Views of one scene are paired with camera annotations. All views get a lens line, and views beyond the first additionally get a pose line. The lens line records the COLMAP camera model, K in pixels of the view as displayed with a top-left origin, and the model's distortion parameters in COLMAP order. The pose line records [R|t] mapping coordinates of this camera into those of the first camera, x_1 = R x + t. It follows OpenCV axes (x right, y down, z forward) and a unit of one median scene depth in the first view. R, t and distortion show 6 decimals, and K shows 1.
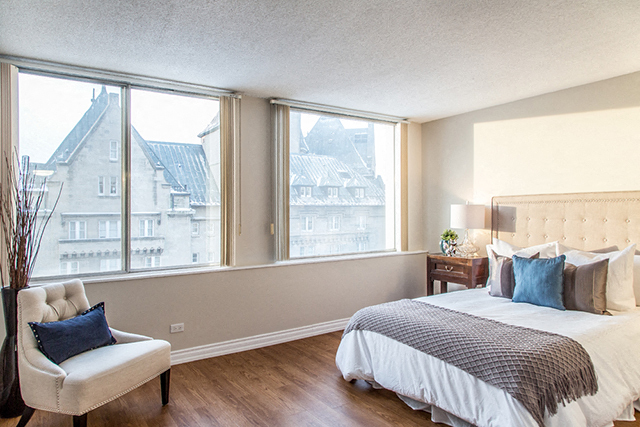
lens RADIAL K [[430.1, 0, 320.0], [0, 430.1, 213.5], [0, 0, 1]] dist [0.006389, -0.001913]
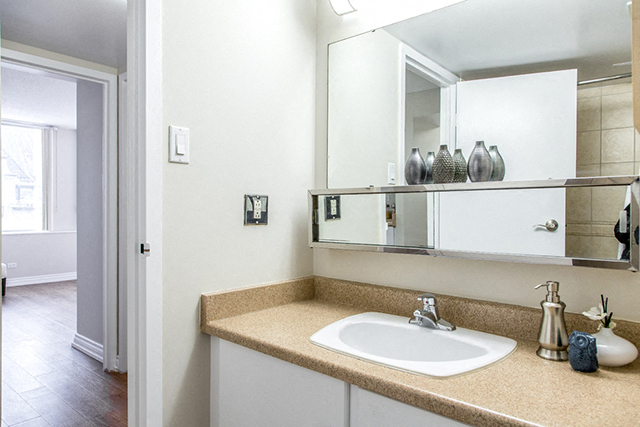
lens RADIAL K [[430.1, 0, 320.0], [0, 430.1, 213.5], [0, 0, 1]] dist [0.006389, -0.001913]
pose [[0.961684, 0.001733, 0.274154, 0.339395], [-0.004738, 0.999936, 0.010302, 0.032777], [-0.274118, -0.011207, 0.961631, -0.886277]]
